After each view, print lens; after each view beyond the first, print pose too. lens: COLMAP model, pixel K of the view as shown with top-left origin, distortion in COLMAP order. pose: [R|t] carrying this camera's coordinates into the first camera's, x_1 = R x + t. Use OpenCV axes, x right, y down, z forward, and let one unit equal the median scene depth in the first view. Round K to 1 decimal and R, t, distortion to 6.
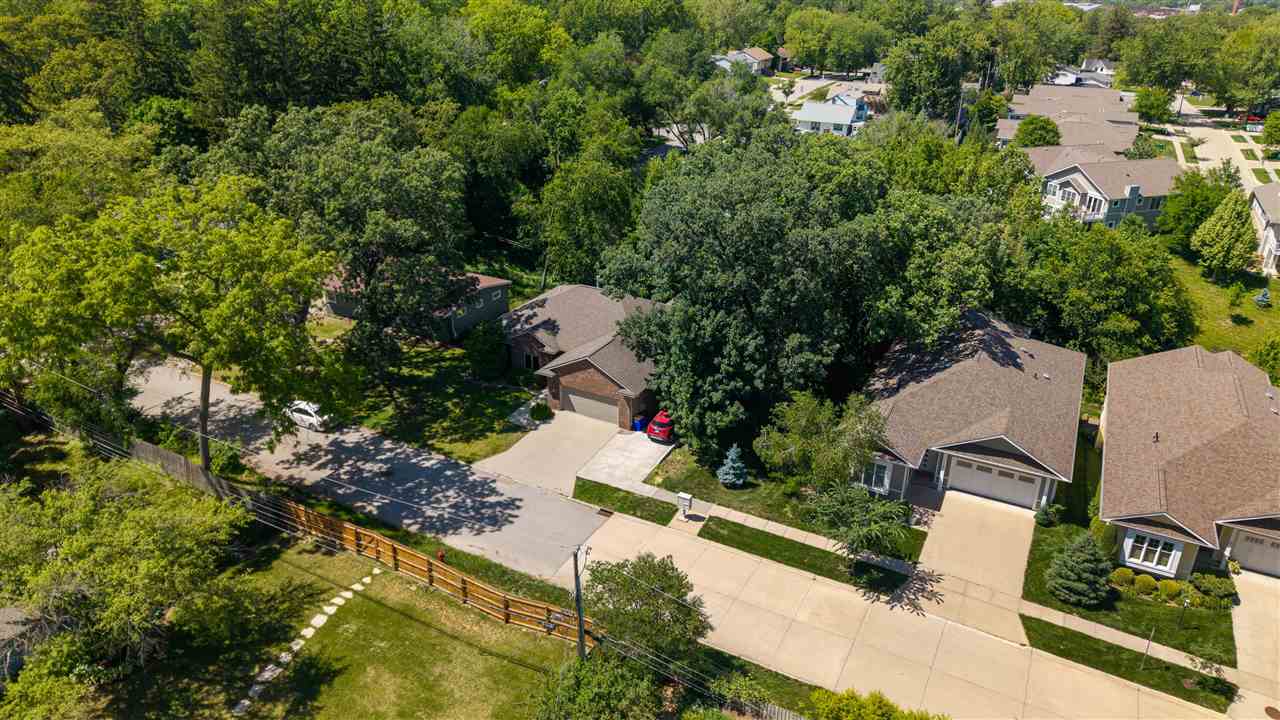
lens RADIAL K [[874.0, 0, 643.0], [0, 874.0, 356.5], [0, 0, 1]] dist [0.017916, -0.010160]
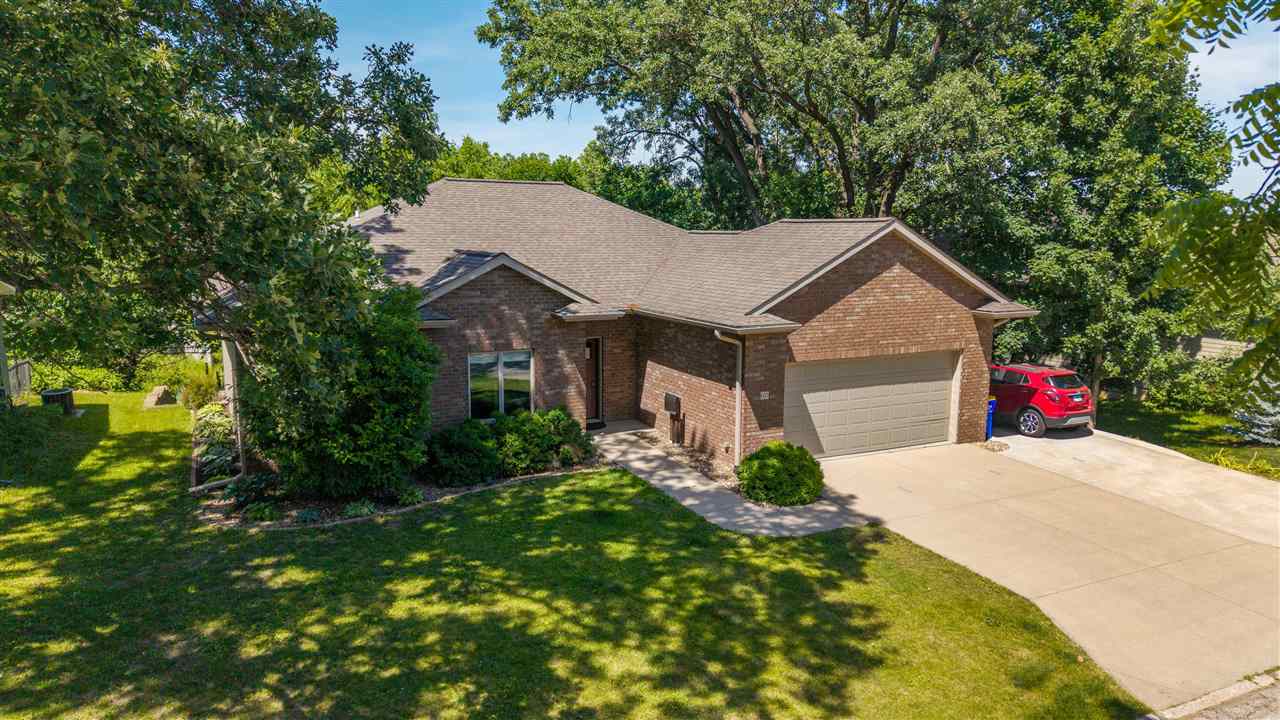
lens RADIAL K [[874.0, 0, 648.0], [0, 874.0, 362.8], [0, 0, 1]] dist [0.017916, -0.010160]
pose [[0.571024, -0.138581, 0.809152, -0.344388], [0.335740, 0.938873, -0.076136, 0.038154], [-0.749139, 0.315140, 0.582646, 0.875272]]
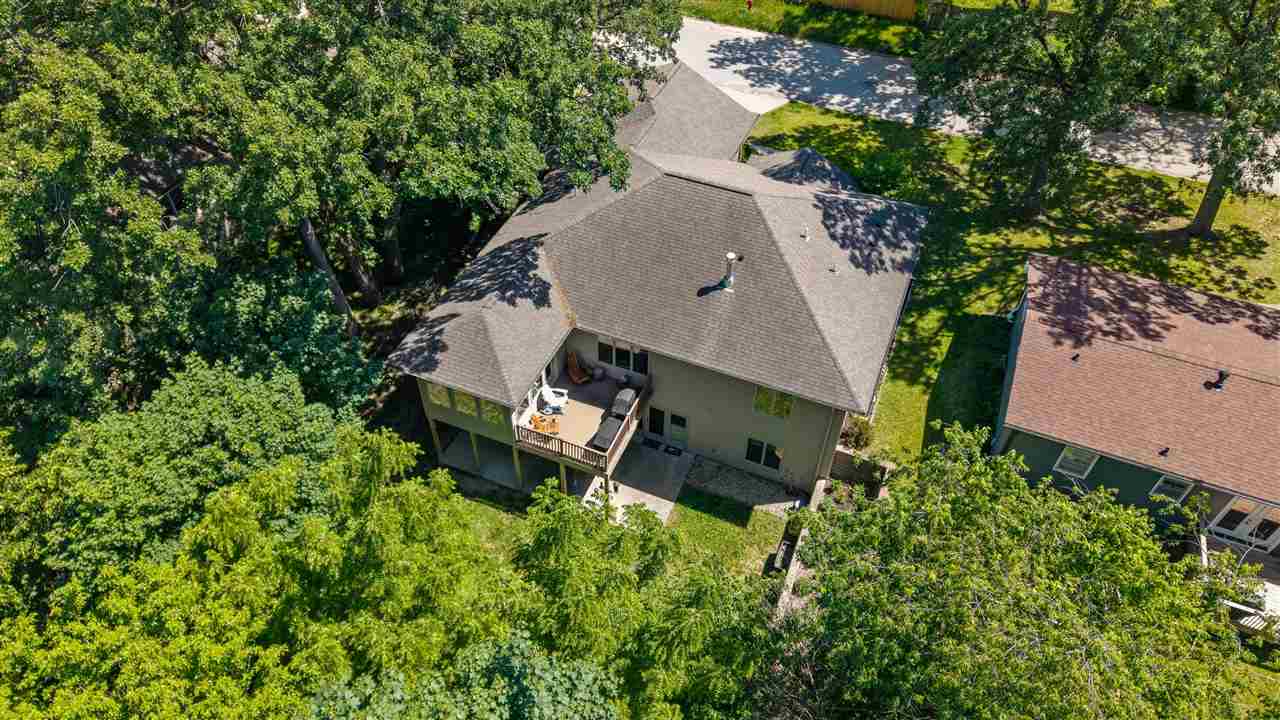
lens RADIAL K [[874.0, 0, 641.6], [0, 874.0, 356.5], [0, 0, 1]] dist [0.017916, -0.010160]
pose [[-0.994620, 0.035050, -0.097476, 0.037686], [-0.079358, 0.346967, 0.934514, -0.532310], [0.066576, 0.937222, -0.342319, 1.394903]]
